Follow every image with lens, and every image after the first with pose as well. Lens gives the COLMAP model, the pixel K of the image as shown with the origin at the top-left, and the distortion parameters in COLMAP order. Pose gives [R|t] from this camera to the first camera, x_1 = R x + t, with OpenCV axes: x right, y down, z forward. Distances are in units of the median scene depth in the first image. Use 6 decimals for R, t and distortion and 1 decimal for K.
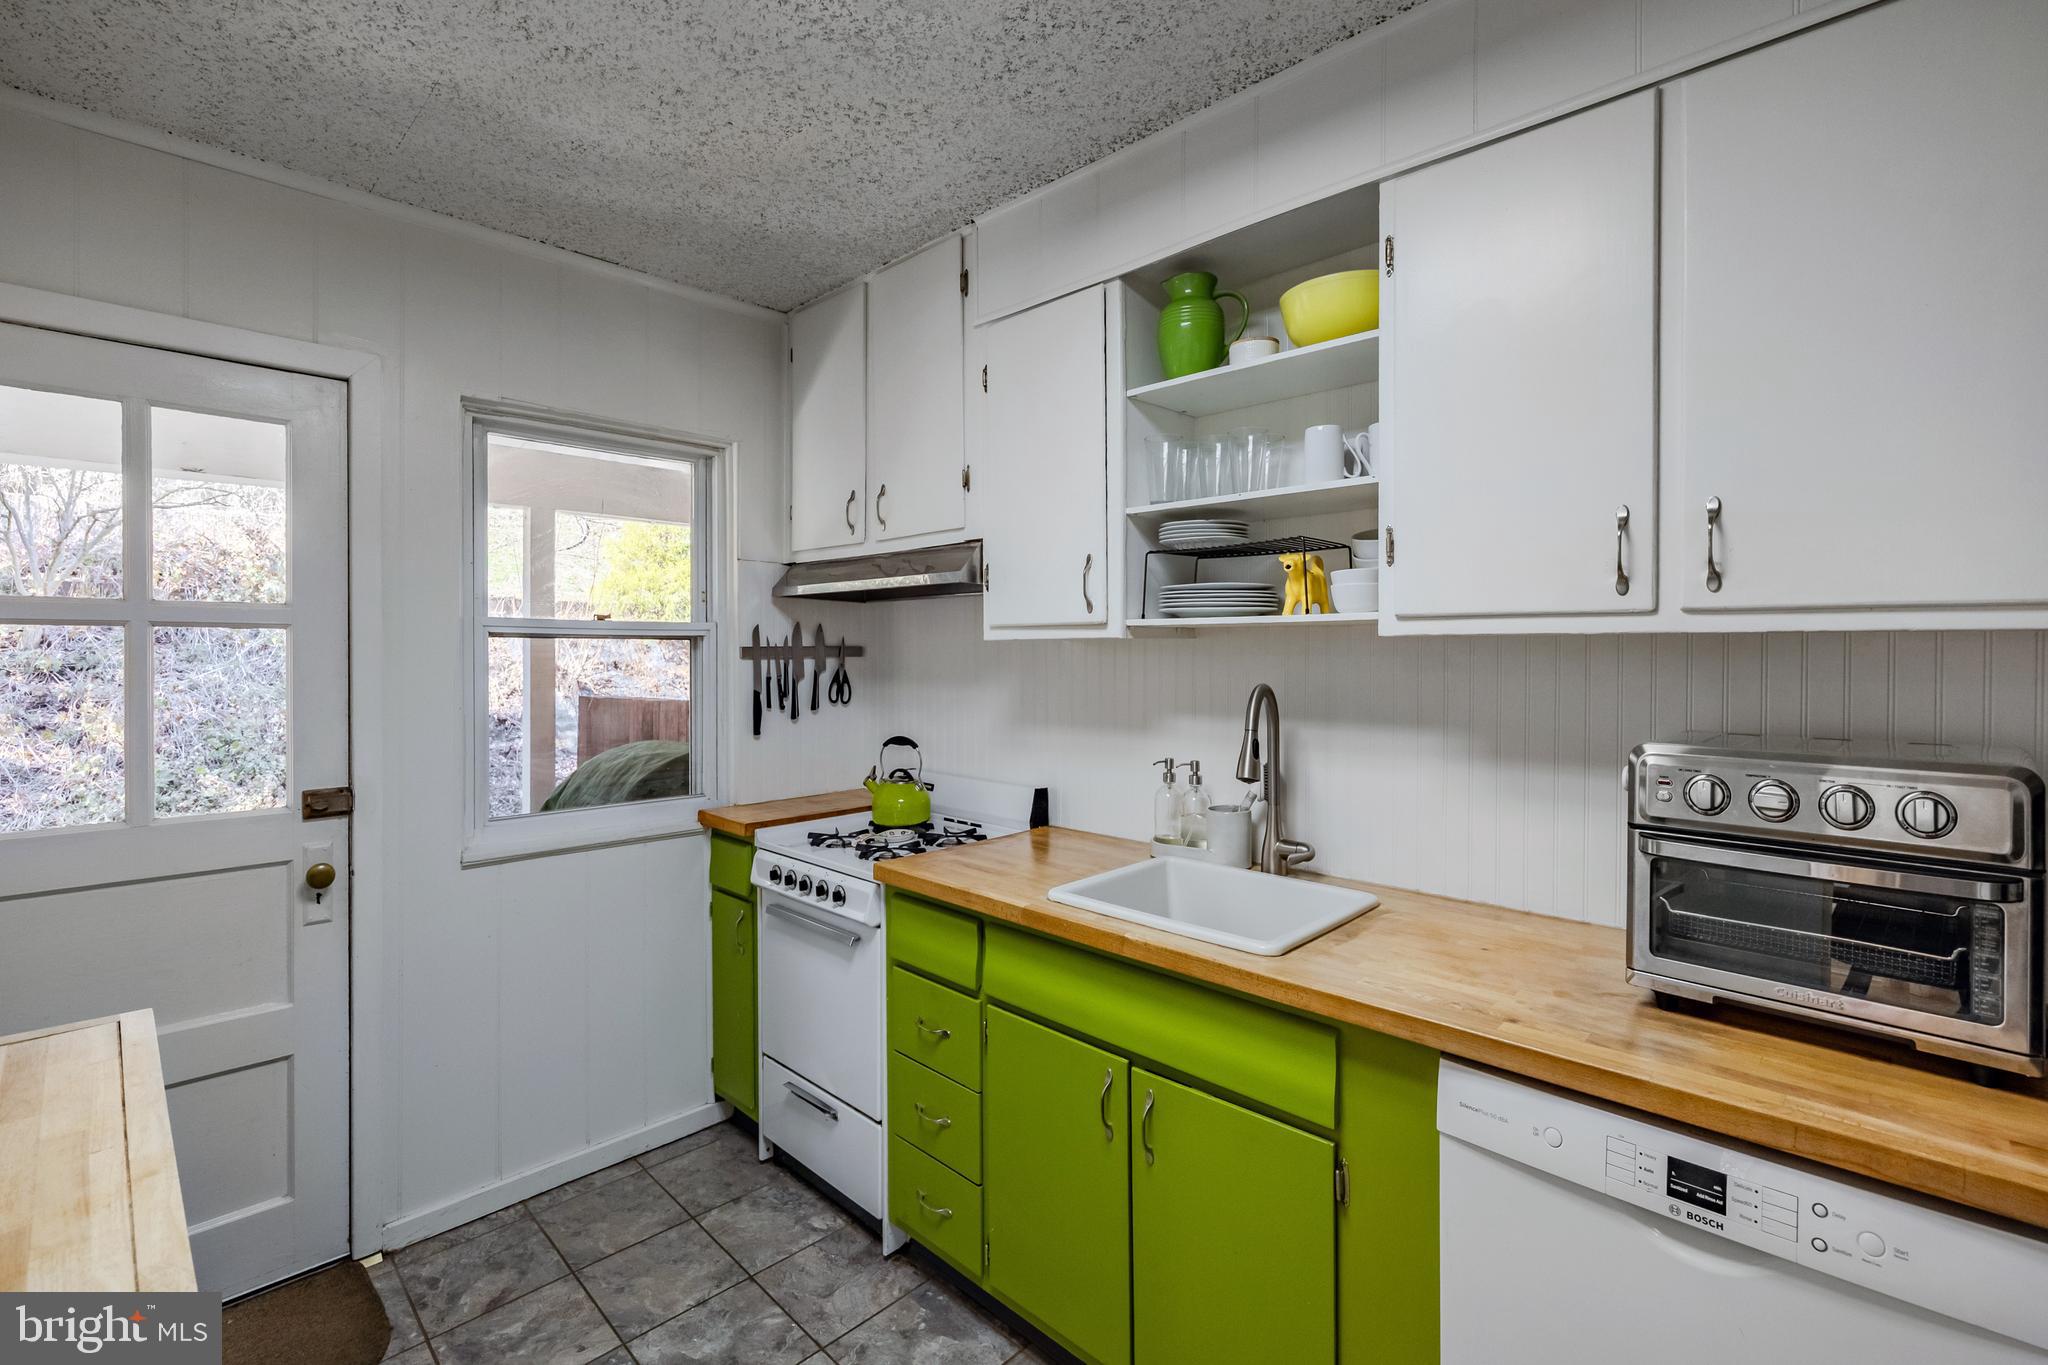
lens RADIAL K [[951.2, 0, 1024.6], [0, 951.2, 653.3], [0, 0, 1]] dist [-0.000348, 0.000191]
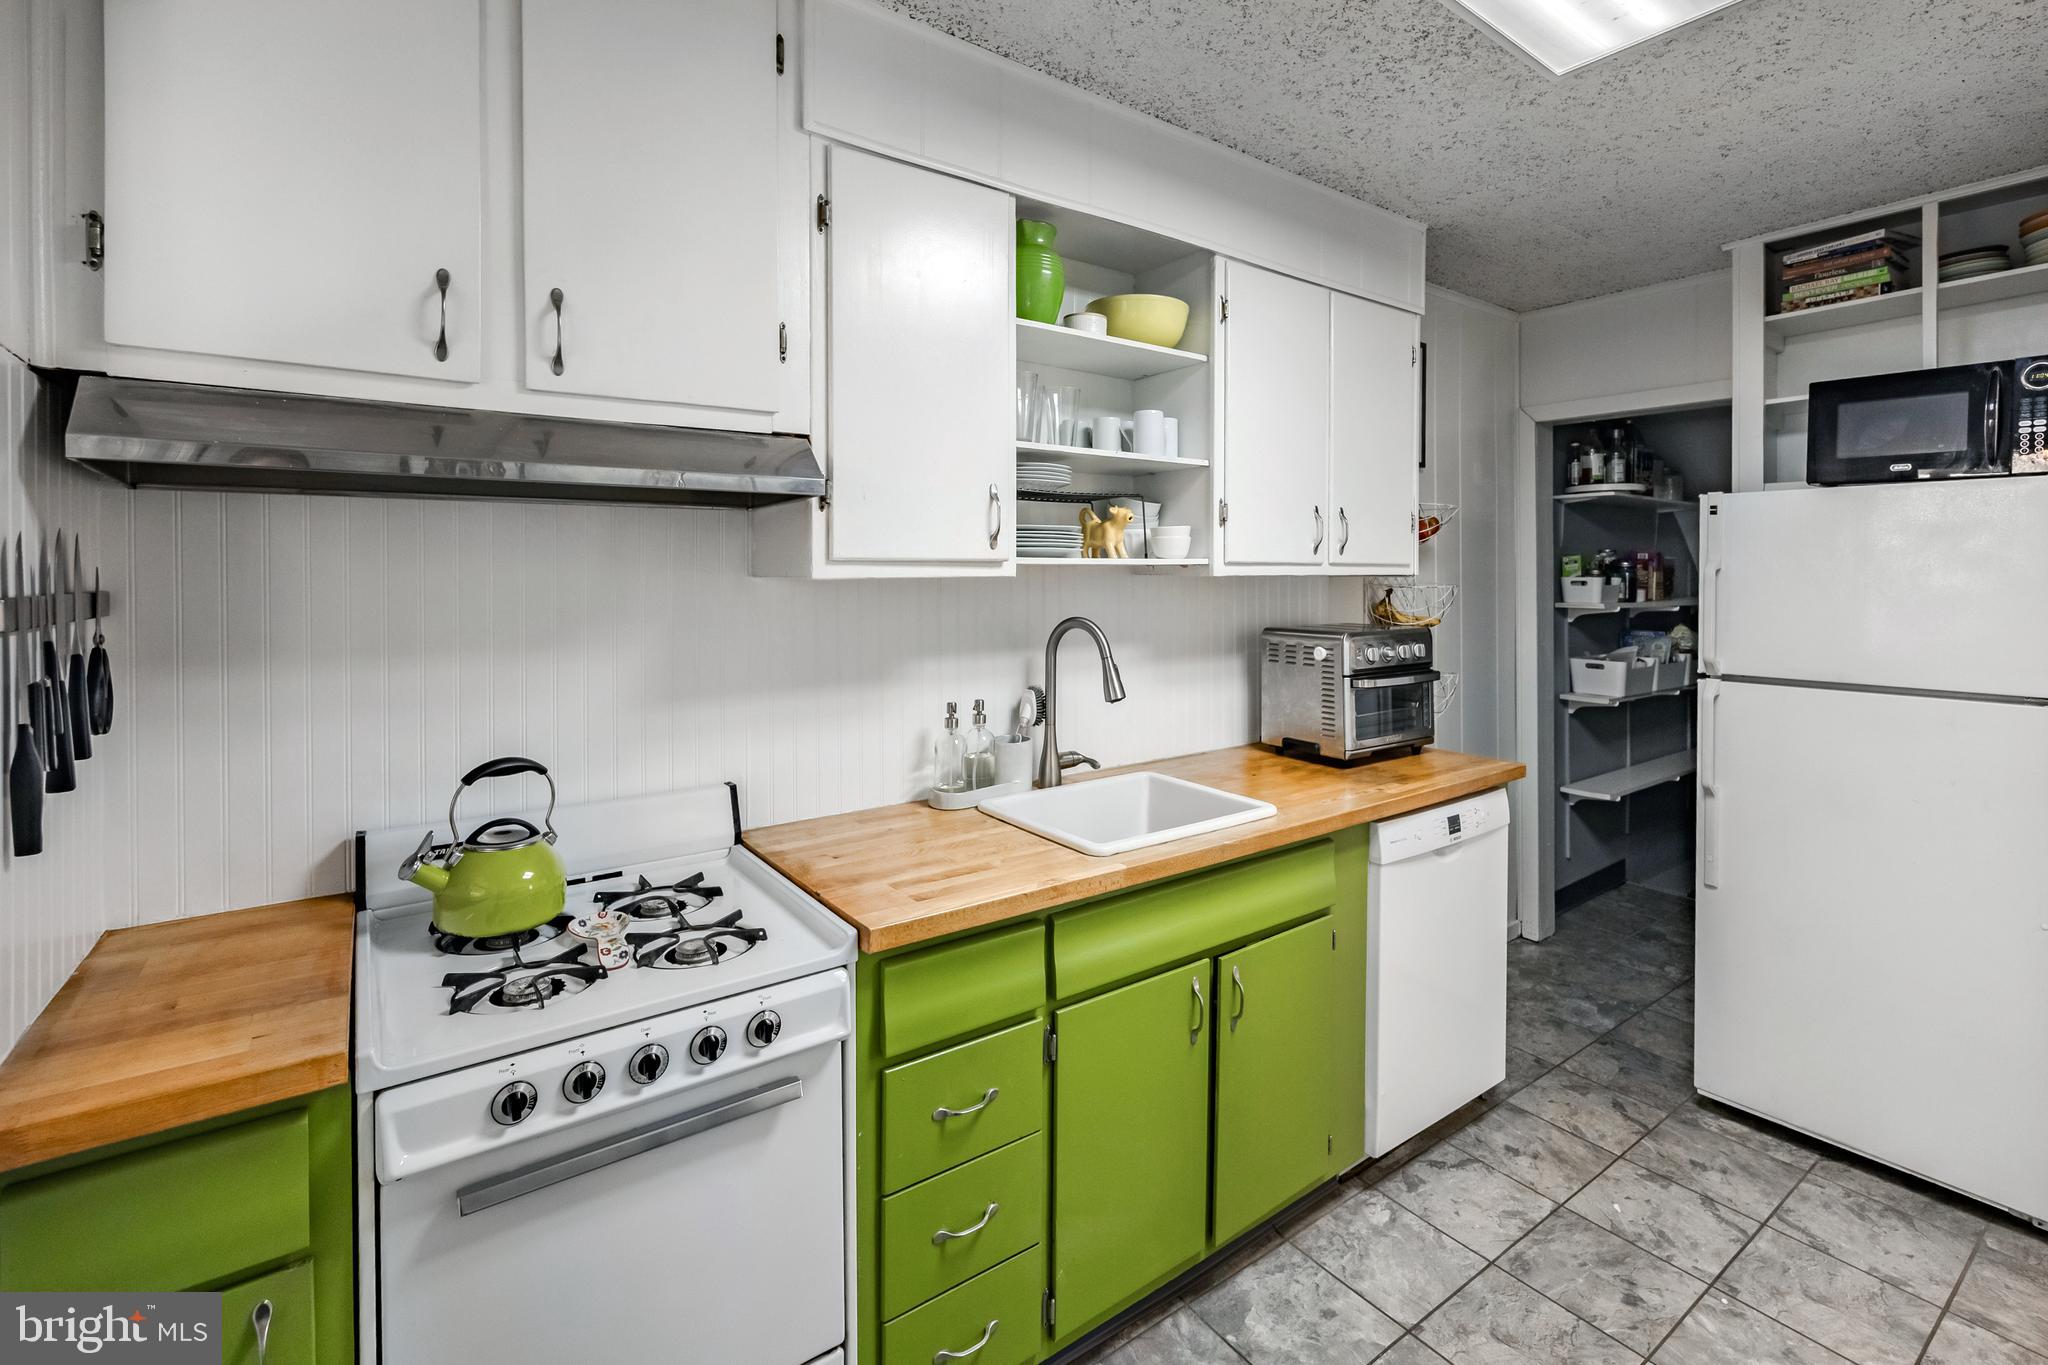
lens RADIAL K [[908.5, 0, 1070.3], [0, 908.5, 571.3], [0, 0, 1]] dist [-0.004027, -0.000050]
pose [[0.137492, -0.001432, 0.990502, -0.873035], [0.005011, 0.999987, 0.000750, -0.024637], [-0.990490, 0.004860, 0.137498, 0.911178]]
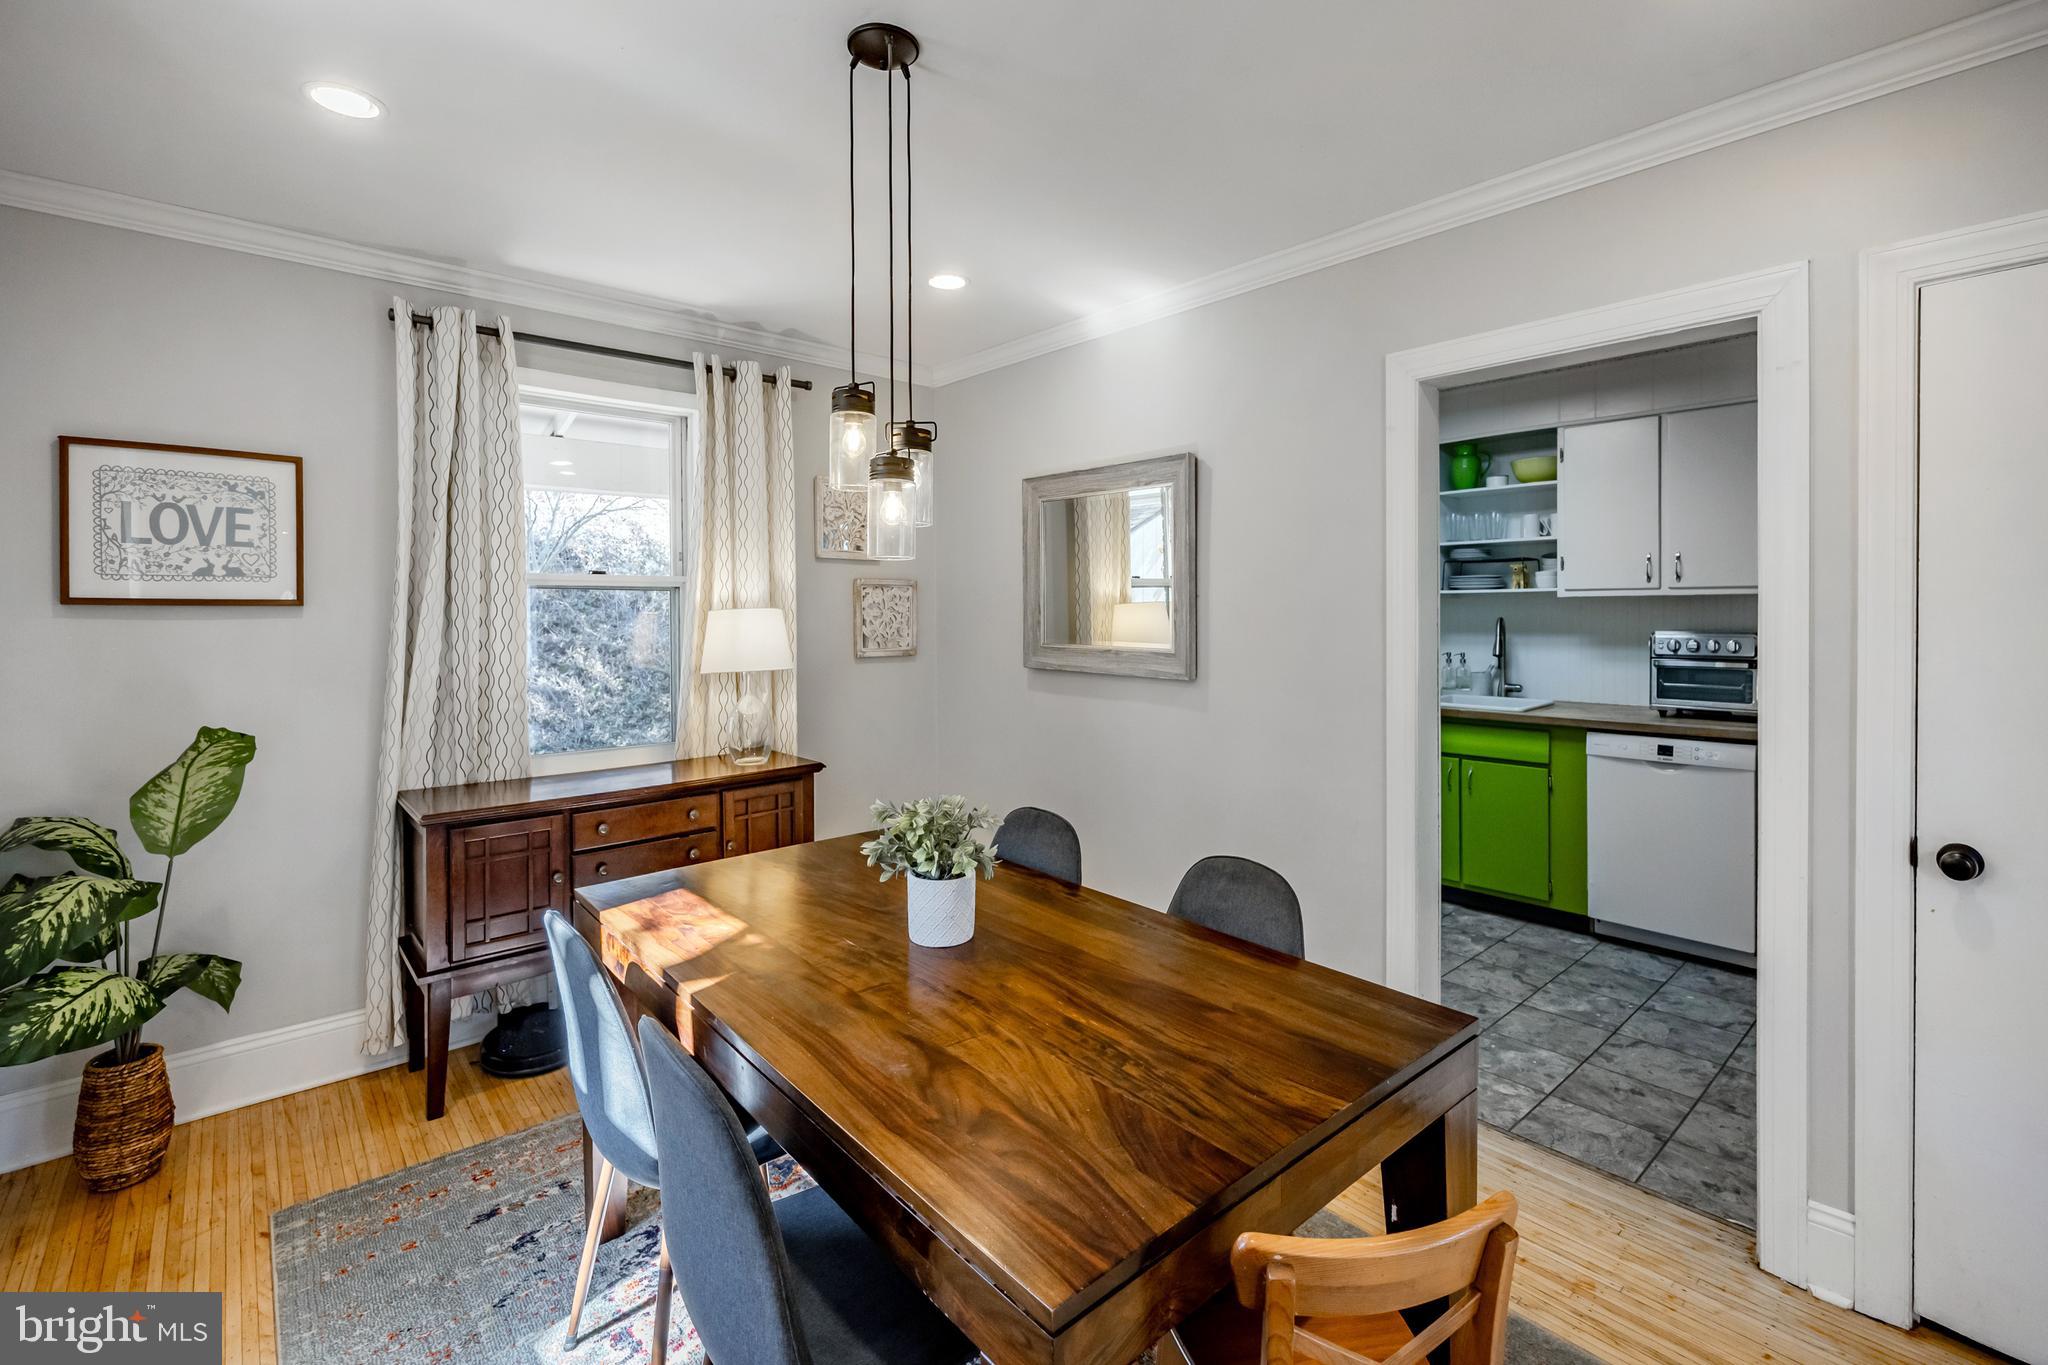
lens RADIAL K [[951.5, 0, 1023.8], [0, 951.5, 621.0], [0, 0, 1]] dist [-0.000930, -0.000233]
pose [[0.997501, -0.007956, -0.070201, -0.823404], [0.008384, 0.999948, 0.005797, 0.018238], [0.070151, -0.006372, 0.997516, -1.557134]]
